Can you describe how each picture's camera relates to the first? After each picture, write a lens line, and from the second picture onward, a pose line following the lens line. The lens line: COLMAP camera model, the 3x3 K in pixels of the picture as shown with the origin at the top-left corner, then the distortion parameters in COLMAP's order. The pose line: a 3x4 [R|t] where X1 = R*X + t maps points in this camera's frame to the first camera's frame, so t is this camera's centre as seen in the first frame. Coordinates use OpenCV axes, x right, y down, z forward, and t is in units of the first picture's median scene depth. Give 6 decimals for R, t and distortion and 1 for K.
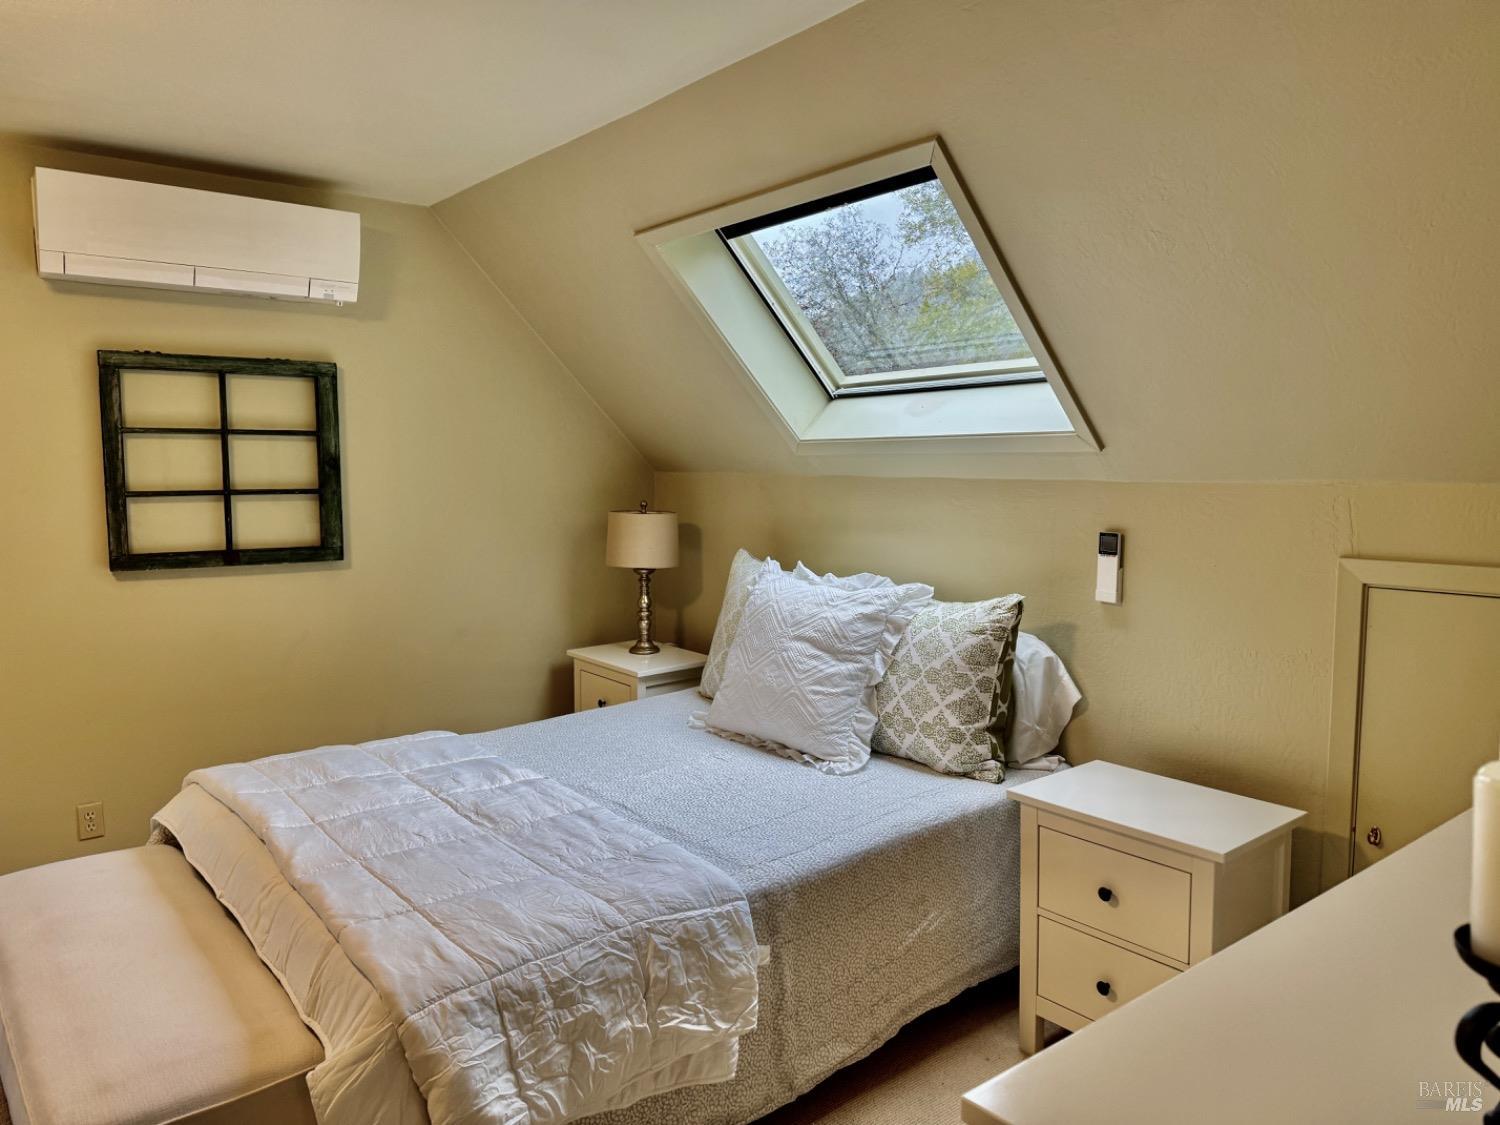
lens RADIAL K [[1040.9, 0, 763.6], [0, 1040.9, 548.2], [0, 0, 1]] dist [0.083547, -0.091779]
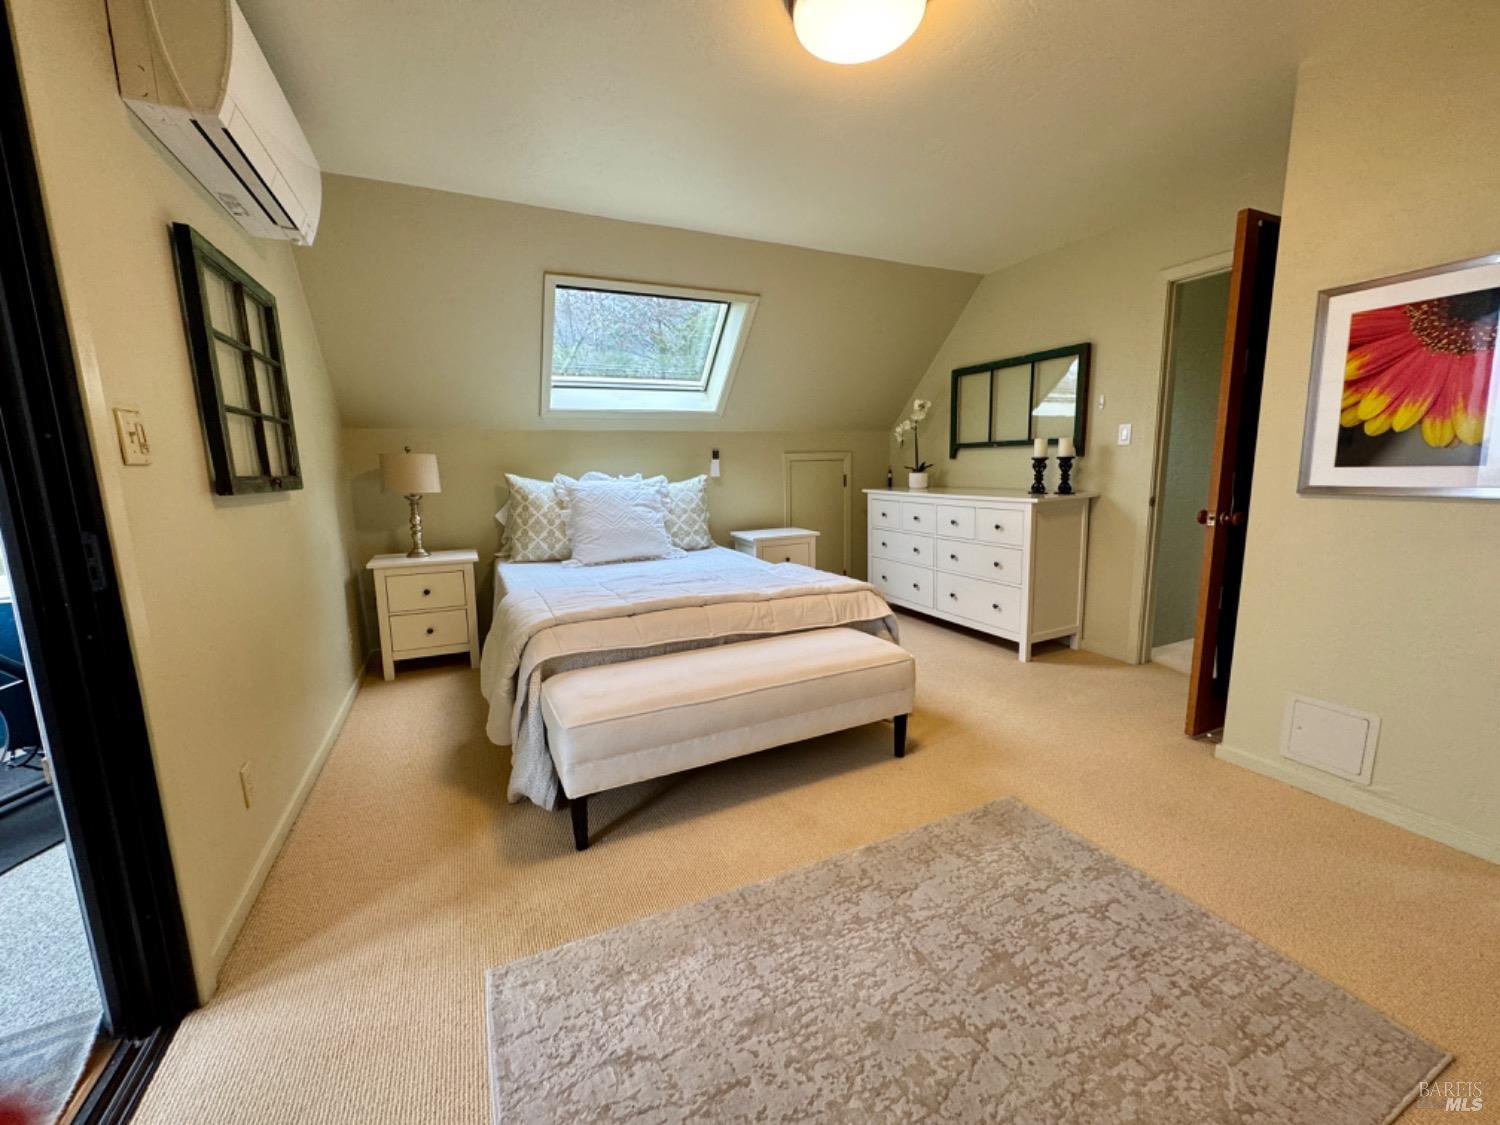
lens RADIAL K [[595.5, 0, 756.6], [0, 595.5, 561.8], [0, 0, 1]] dist [-0.002732, 0.000439]
pose [[0.228881, -0.162747, 0.959754, -1.047791], [0.103620, 0.984397, 0.142215, 0.054170], [-0.967924, 0.066900, 0.242174, 0.494463]]
